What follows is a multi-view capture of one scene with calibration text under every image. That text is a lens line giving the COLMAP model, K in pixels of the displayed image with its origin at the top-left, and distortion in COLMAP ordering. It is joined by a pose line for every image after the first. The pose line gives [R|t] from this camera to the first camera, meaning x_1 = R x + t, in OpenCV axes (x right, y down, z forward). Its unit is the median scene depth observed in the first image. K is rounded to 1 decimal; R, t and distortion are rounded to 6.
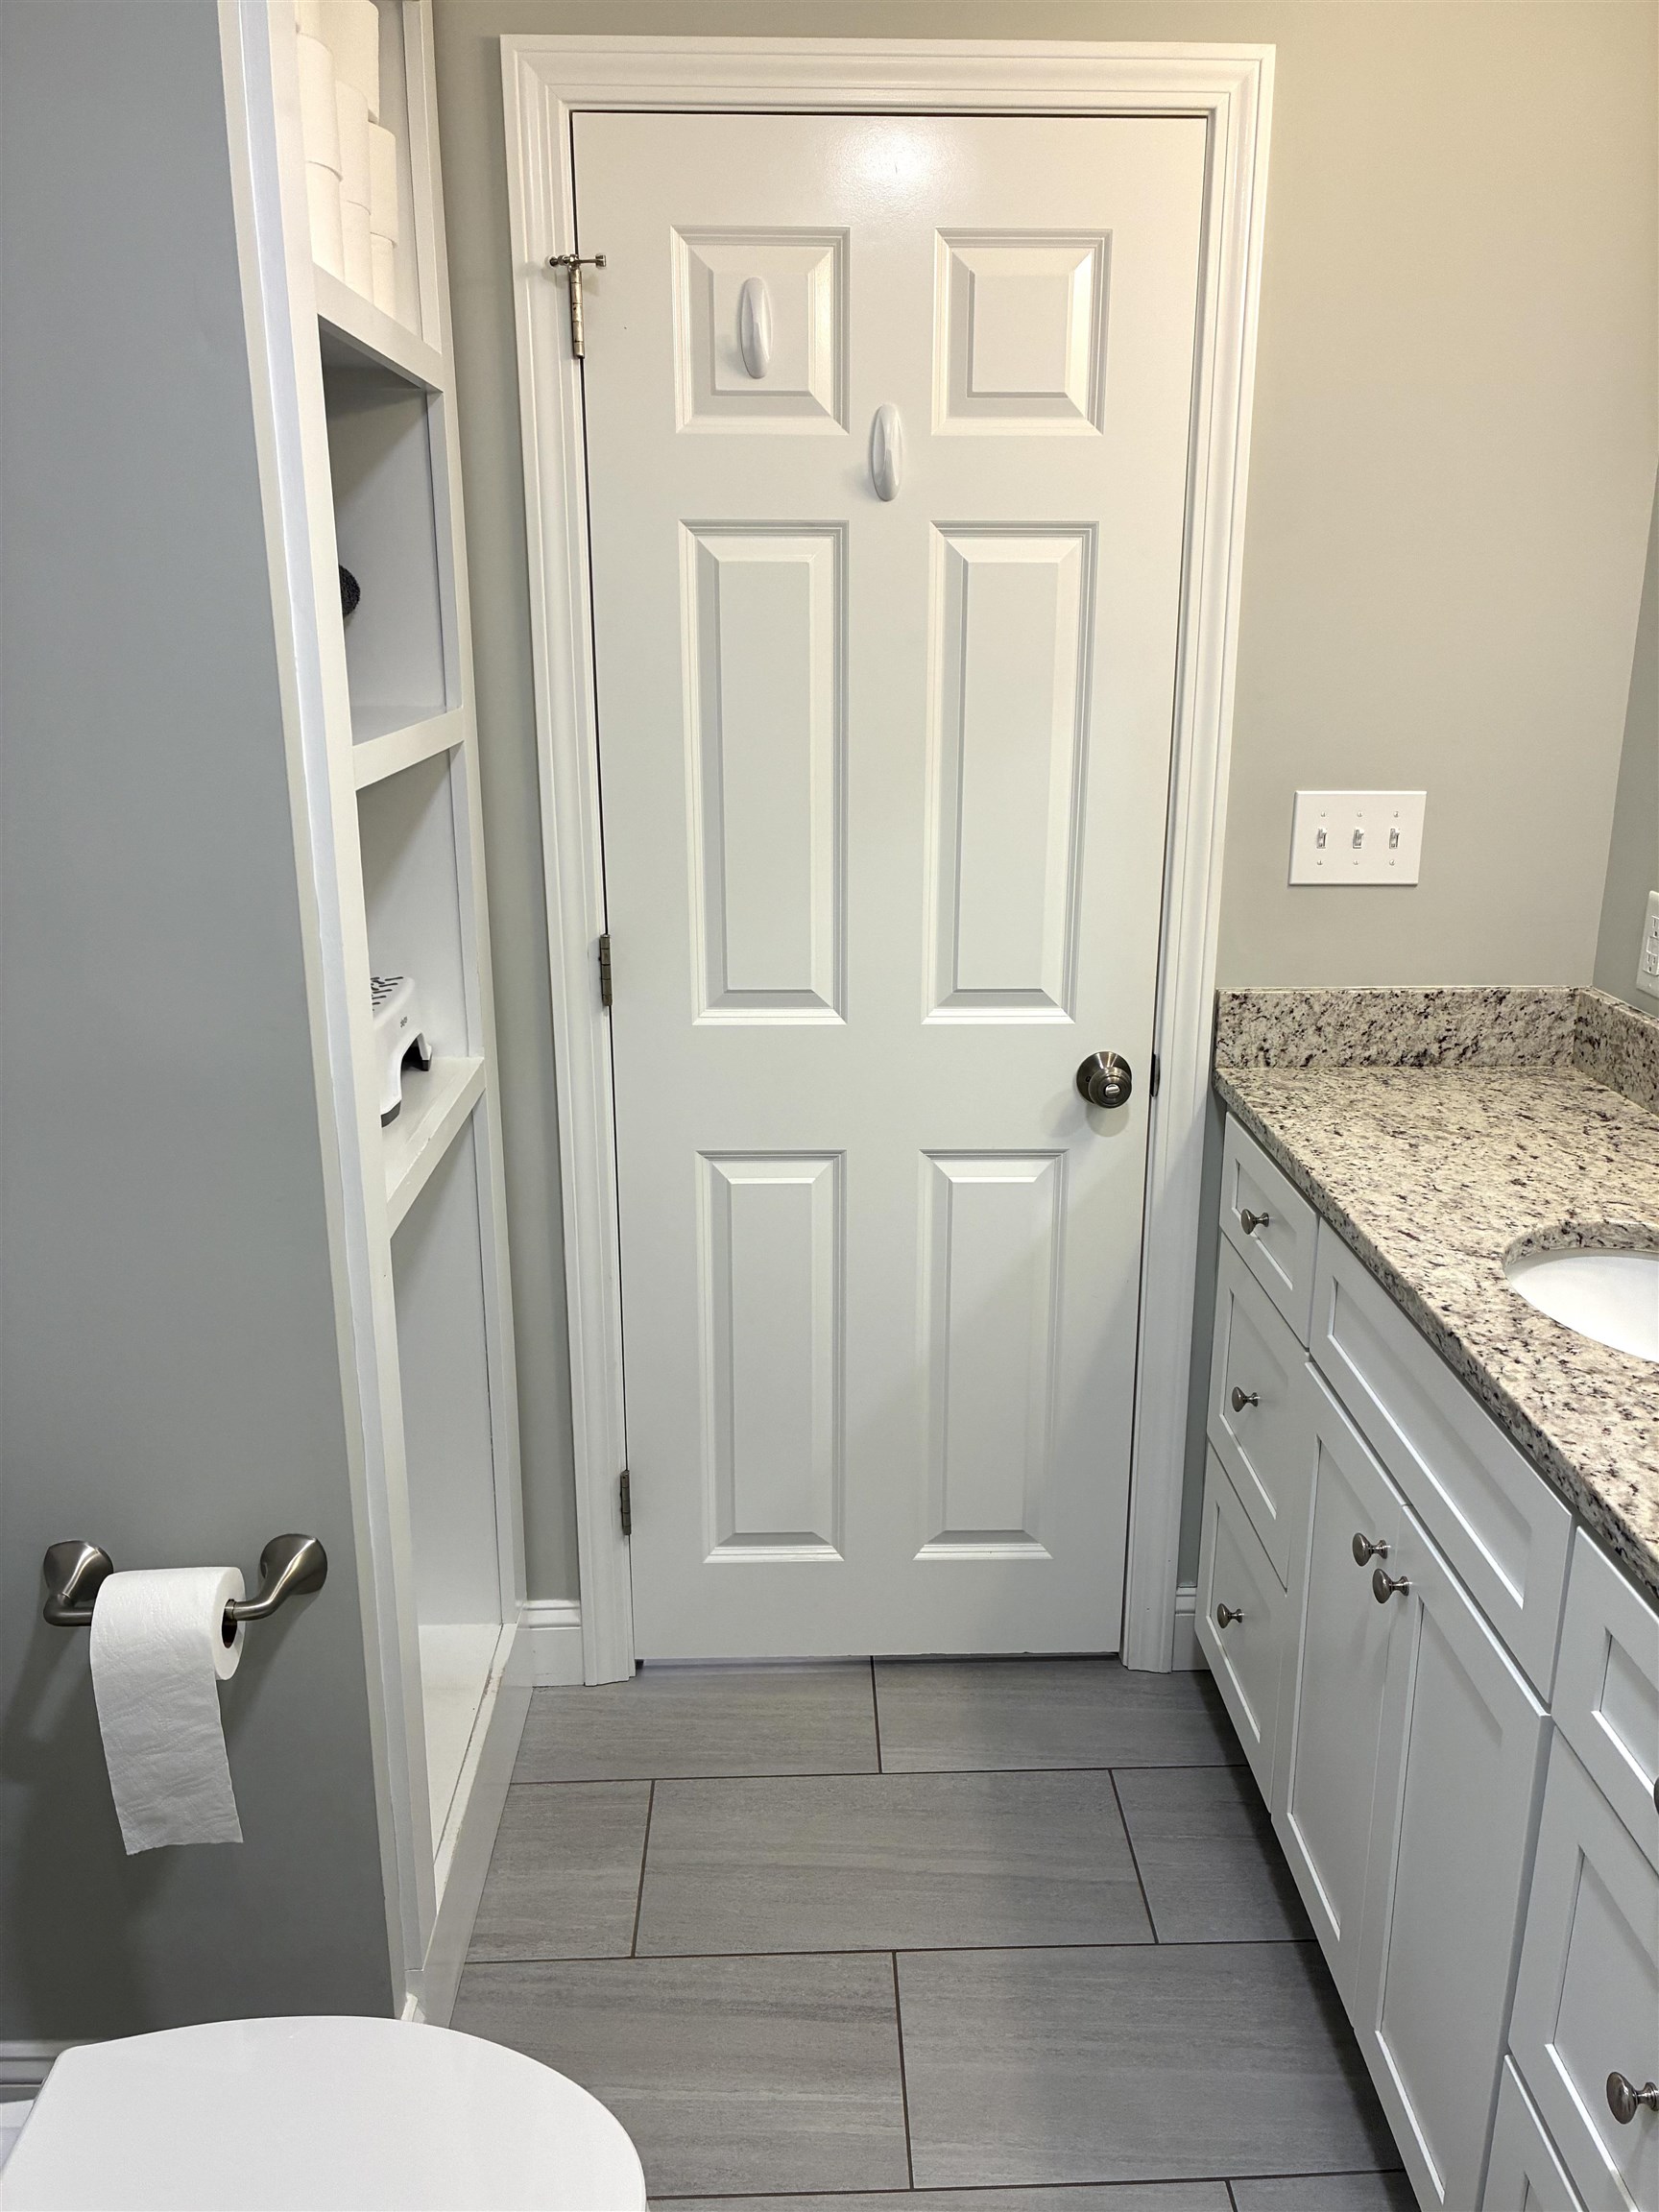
lens RADIAL K [[1720.4, 0, 844.7], [0, 1720.4, 1097.4], [0, 0, 1]] dist [0.050868, -0.005213]
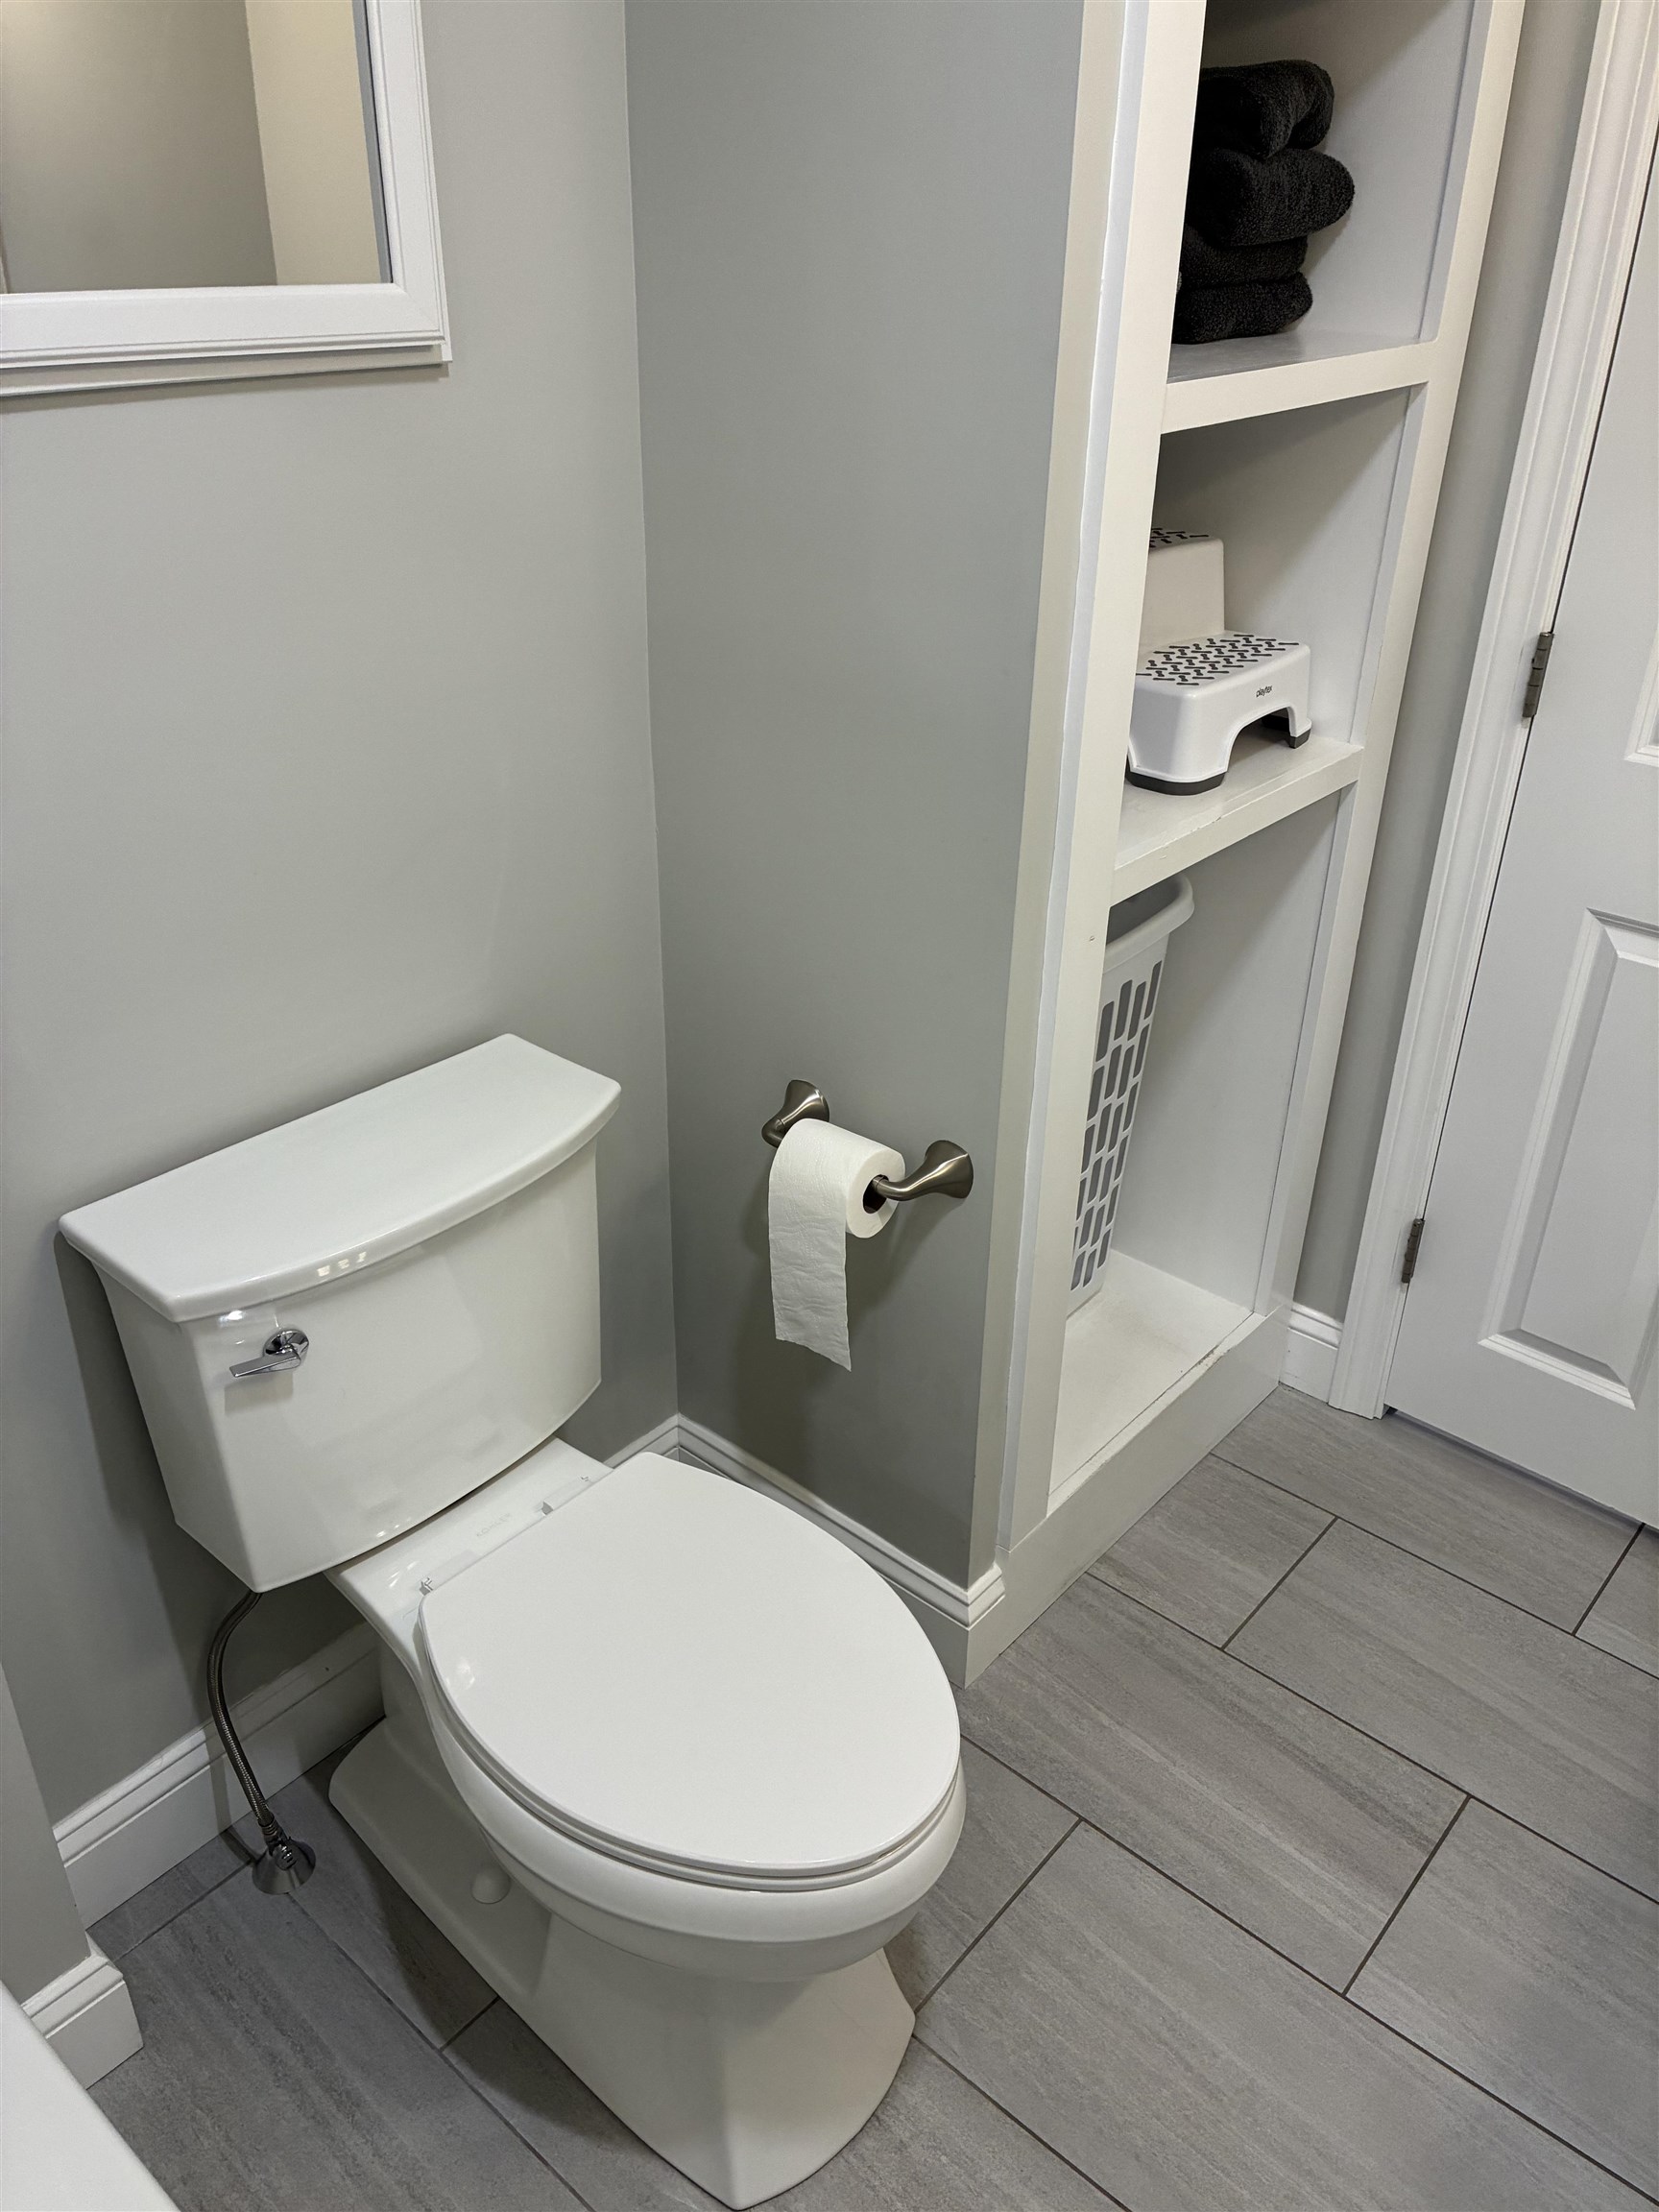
lens RADIAL K [[1720.4, 0, 844.7], [0, 1720.4, 1097.4], [0, 0, 1]] dist [0.050868, -0.005213]
pose [[0.737994, 0.335868, -0.585284, 0.201376], [-0.209627, 0.938530, 0.274258, -0.045249], [0.641421, -0.079710, 0.763037, 0.103517]]
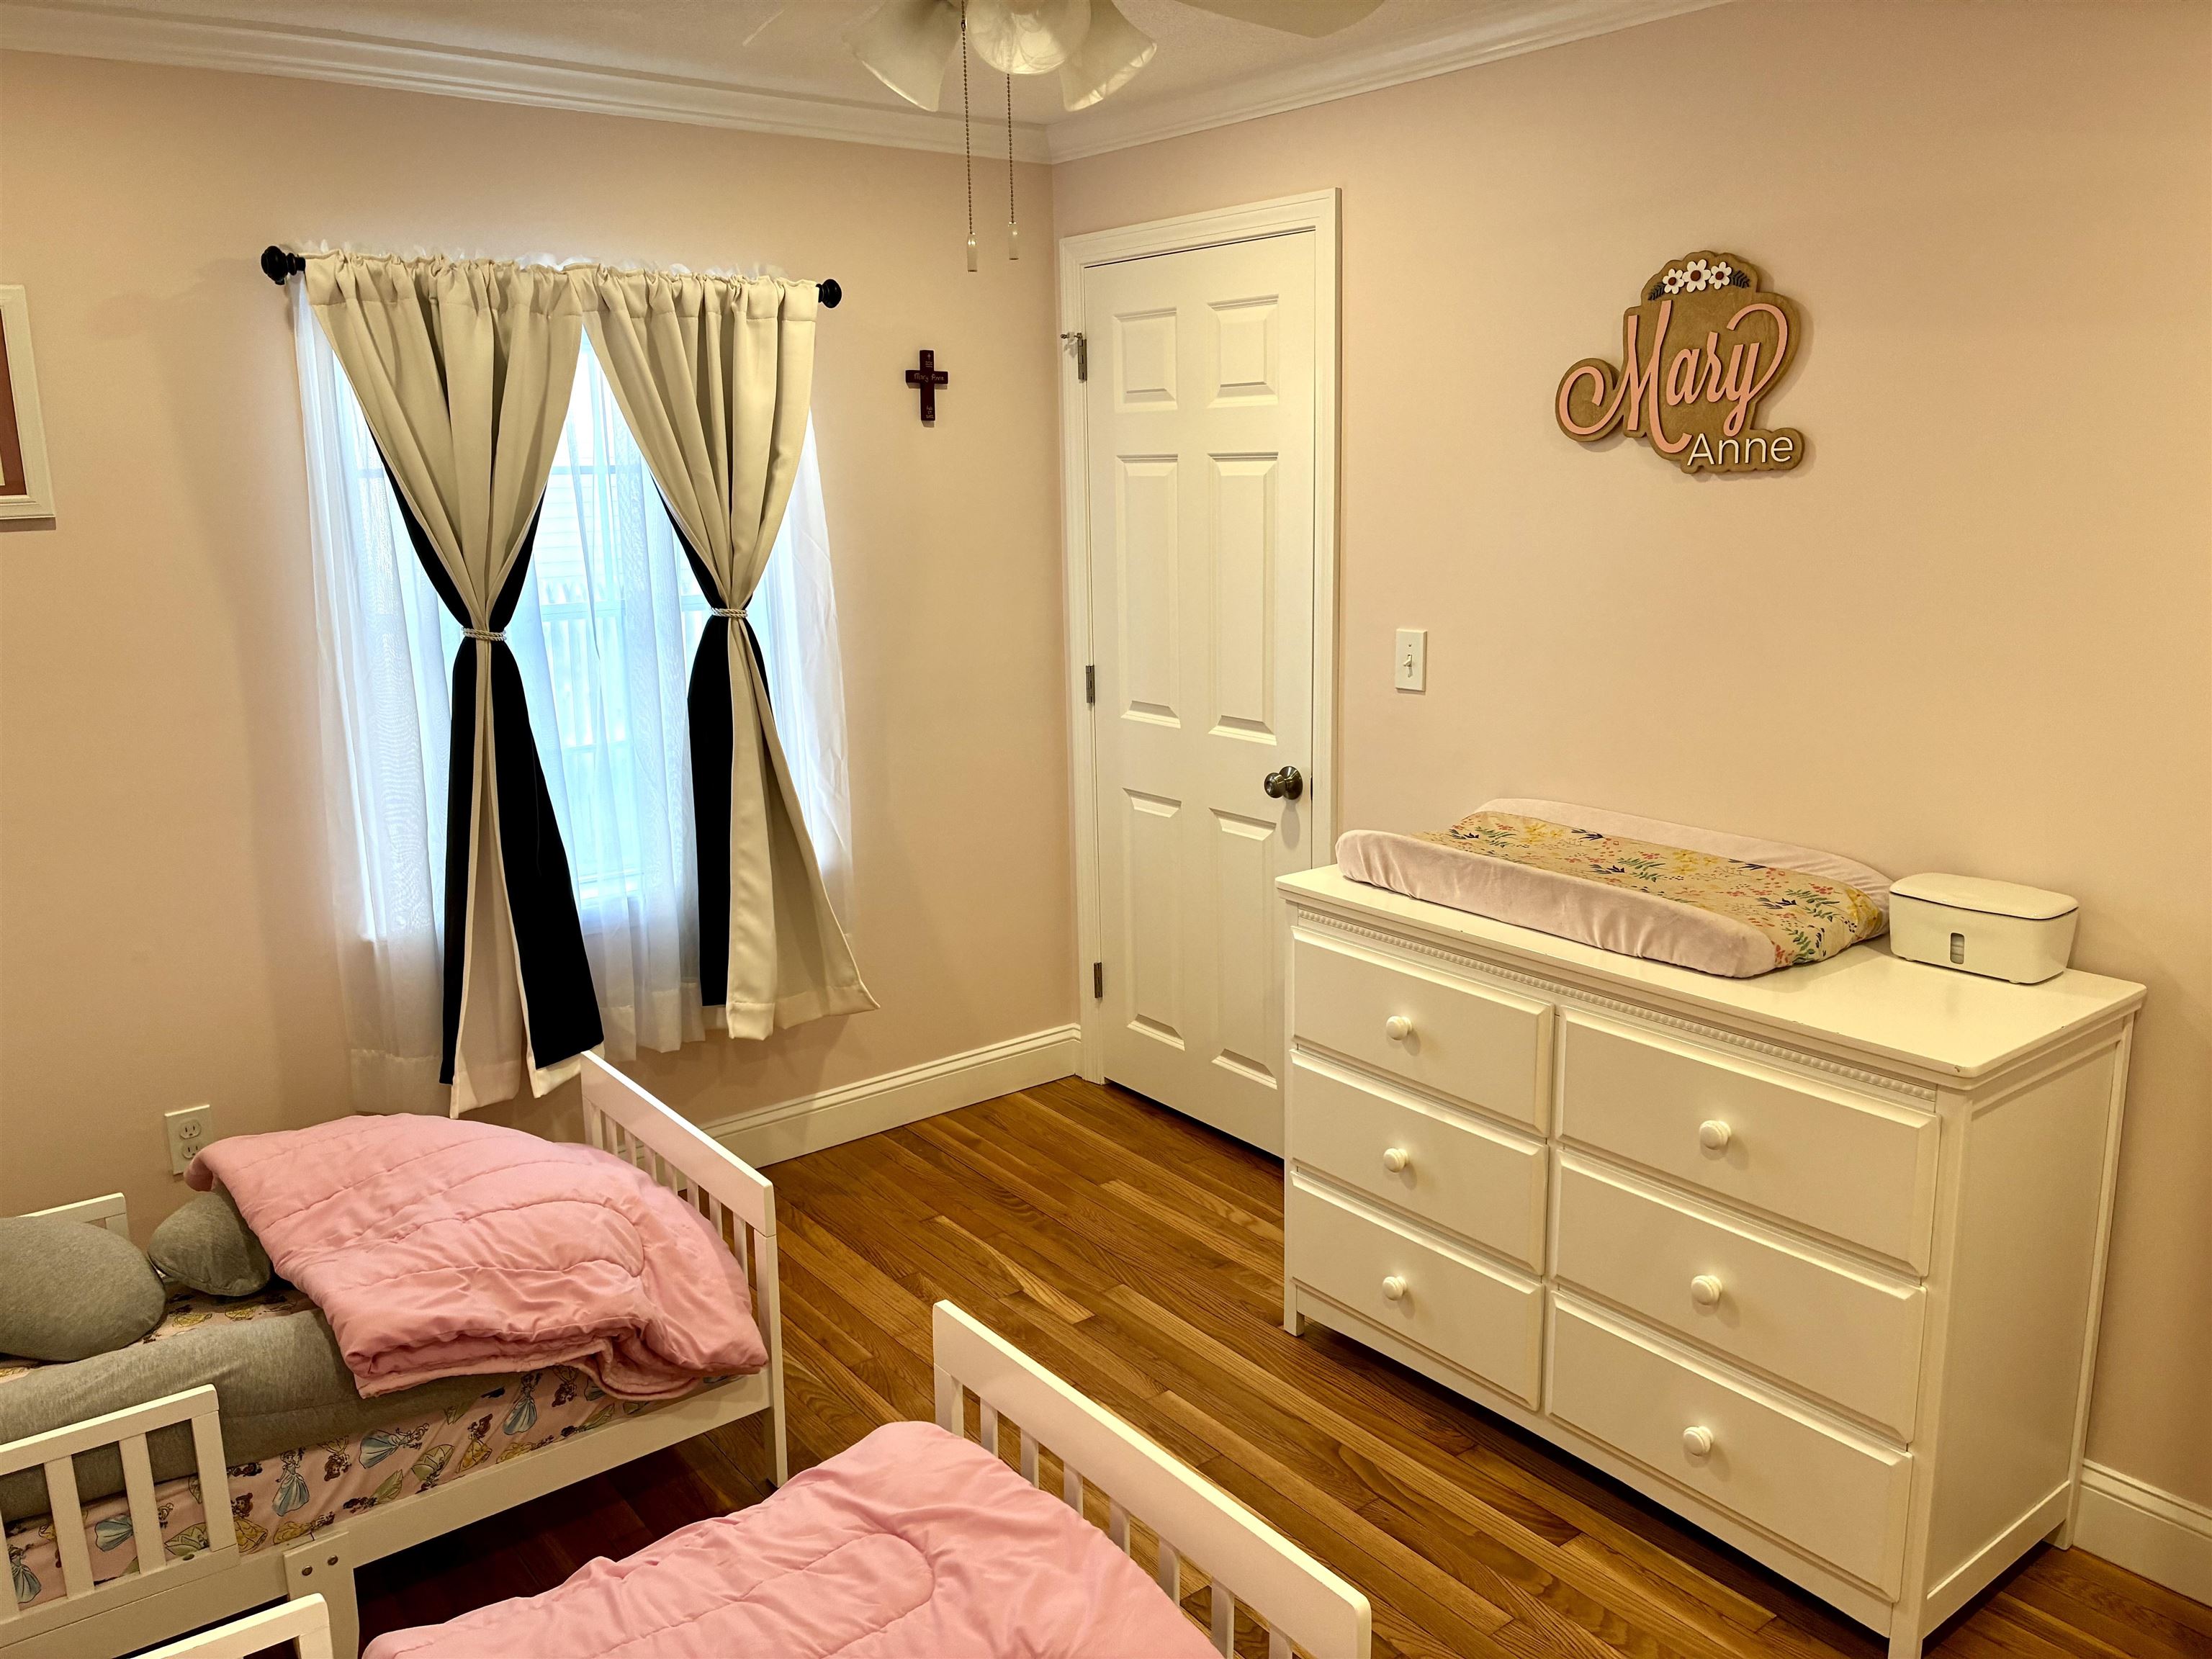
lens RADIAL K [[1643.0, 0, 1106.0], [0, 1643.0, 829.5], [0, 0, 1]] dist [0.070657, -0.101540]
pose [[0.584363, 0.161164, -0.795328, 1.464151], [-0.206553, 0.977340, 0.046283, -0.003797], [0.784765, 0.137231, 0.604410, -0.081451]]
